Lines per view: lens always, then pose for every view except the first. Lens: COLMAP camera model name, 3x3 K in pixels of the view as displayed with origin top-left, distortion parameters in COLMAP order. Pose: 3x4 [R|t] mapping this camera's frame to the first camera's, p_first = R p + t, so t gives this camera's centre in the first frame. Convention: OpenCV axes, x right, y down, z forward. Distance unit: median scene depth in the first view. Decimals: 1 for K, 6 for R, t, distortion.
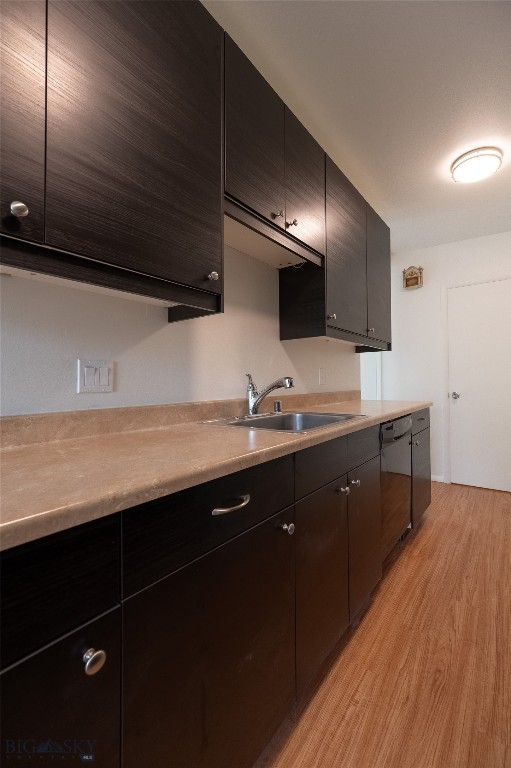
lens RADIAL K [[321.6, 0, 284.4], [0, 321.6, 374.6], [0, 0, 1]] dist [0.002939, 0.001007]
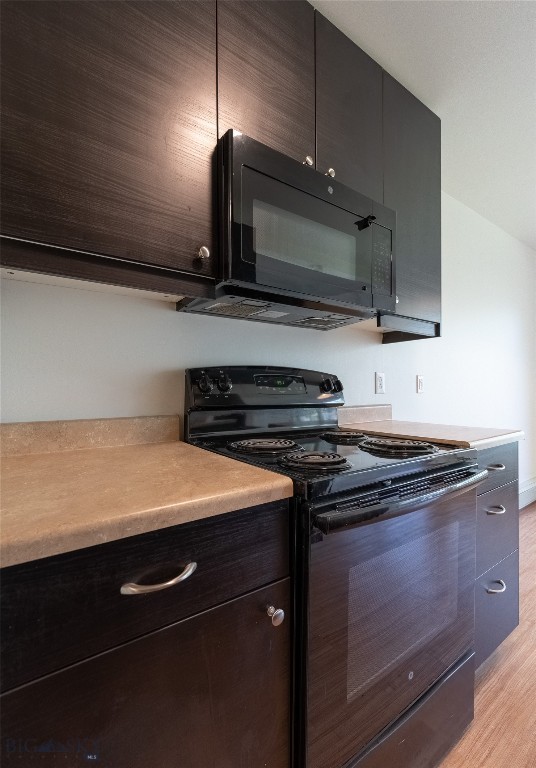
lens RADIAL K [[349.8, 0, 268.5], [0, 349.8, 381.3], [0, 0, 1]] dist [-0.002318, -0.000663]
pose [[0.948185, -0.007690, -0.317624, 0.229003], [0.008598, 0.999962, 0.001459, -0.000317], [0.317601, -0.004114, 0.948216, 0.317865]]
